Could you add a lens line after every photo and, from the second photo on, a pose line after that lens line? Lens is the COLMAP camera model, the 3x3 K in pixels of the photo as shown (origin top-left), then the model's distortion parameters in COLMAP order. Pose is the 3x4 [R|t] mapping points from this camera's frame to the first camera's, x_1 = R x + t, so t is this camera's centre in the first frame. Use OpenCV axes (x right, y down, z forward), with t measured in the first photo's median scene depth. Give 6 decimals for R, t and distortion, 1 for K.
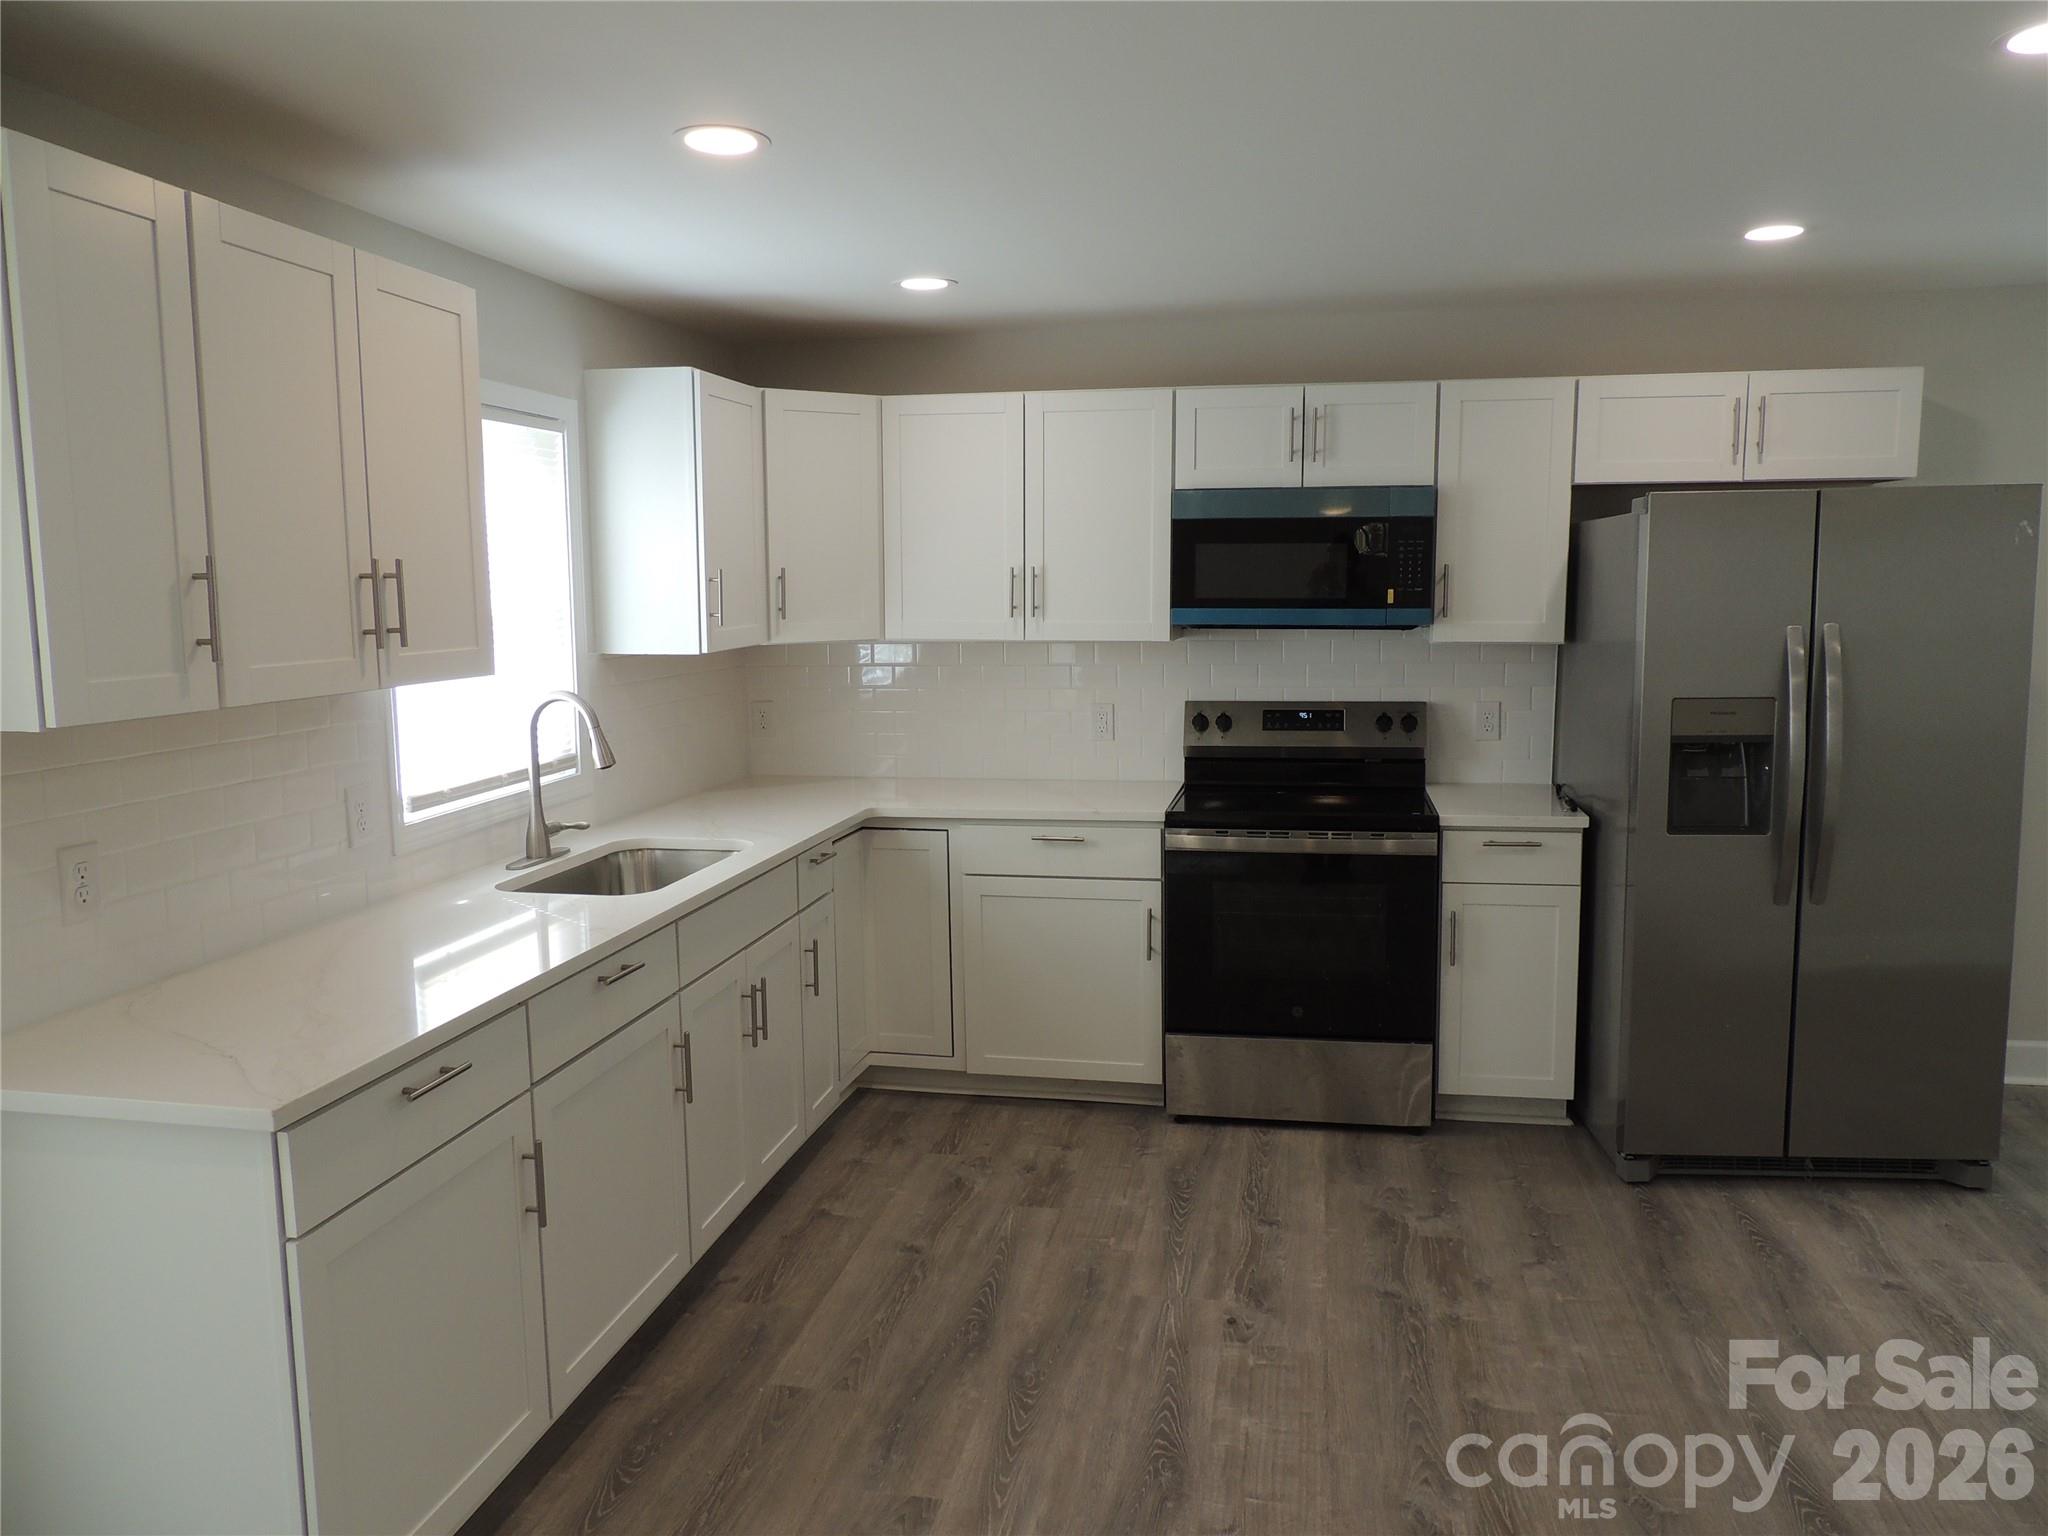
lens RADIAL K [[1451.9, 0, 1031.5], [0, 1451.9, 770.6], [0, 0, 1]] dist [-0.010756, -0.003444]
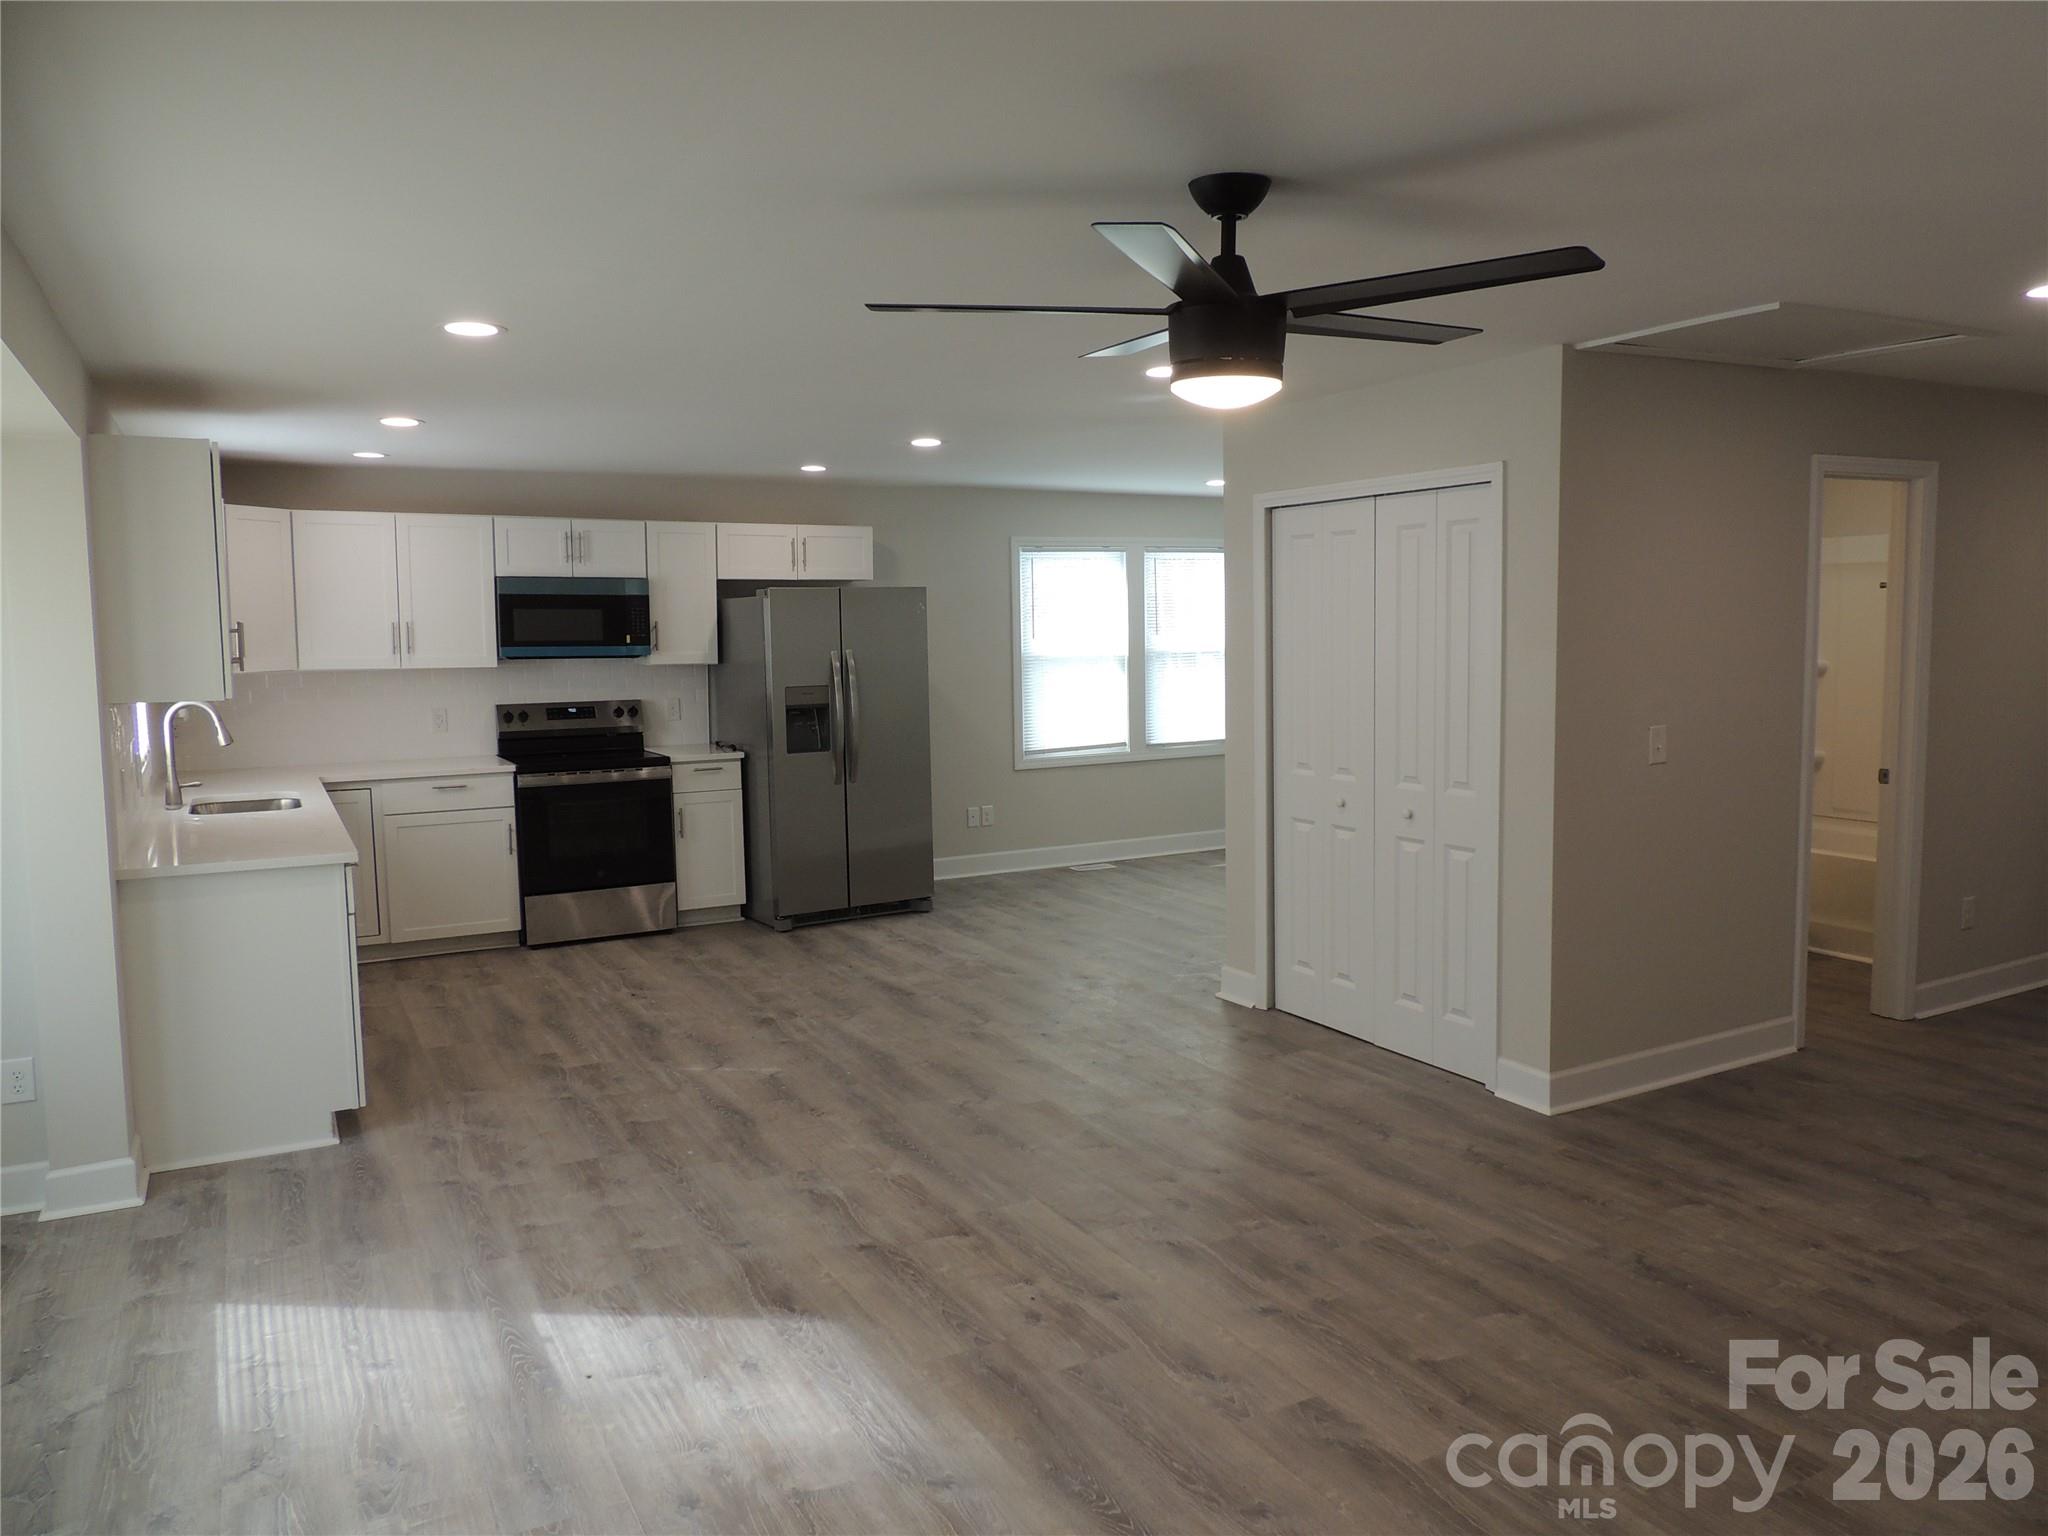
lens RADIAL K [[1451.9, 0, 1031.5], [0, 1451.9, 770.6], [0, 0, 1]] dist [-0.010756, -0.003444]
pose [[0.769480, -0.062492, 0.635606, -0.521032], [0.082283, 0.996608, -0.001628, 0.086103], [-0.633348, 0.053553, 0.772012, -0.693508]]
